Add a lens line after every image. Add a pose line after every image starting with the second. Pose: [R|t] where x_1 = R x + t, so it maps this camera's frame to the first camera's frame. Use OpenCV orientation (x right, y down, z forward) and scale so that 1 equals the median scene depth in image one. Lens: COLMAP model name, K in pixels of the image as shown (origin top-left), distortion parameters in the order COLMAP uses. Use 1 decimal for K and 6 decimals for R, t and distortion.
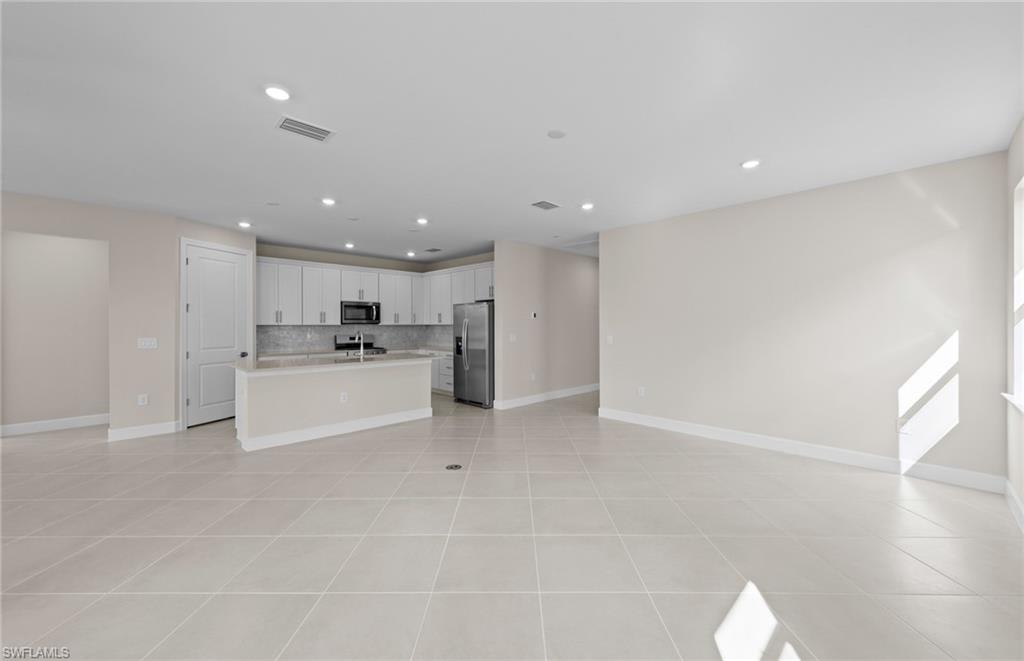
lens RADIAL K [[401.9, 0, 510.6], [0, 401.9, 324.2], [0, 0, 1]] dist [0.008265, -0.000092]
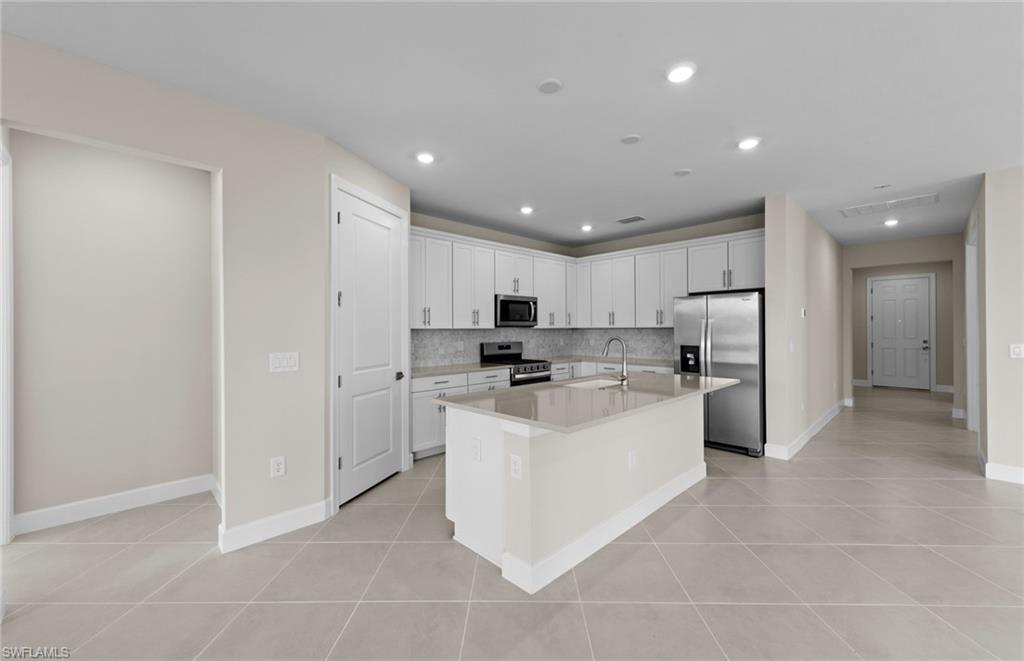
lens RADIAL K [[399.2, 0, 511.6], [0, 399.2, 326.9], [0, 0, 1]] dist [0.006156, 0.000086]
pose [[0.999957, -0.003635, -0.008576, -0.436629], [0.003613, 0.999990, -0.002556, 0.001319], [0.008586, 0.002525, 0.999960, 0.345181]]
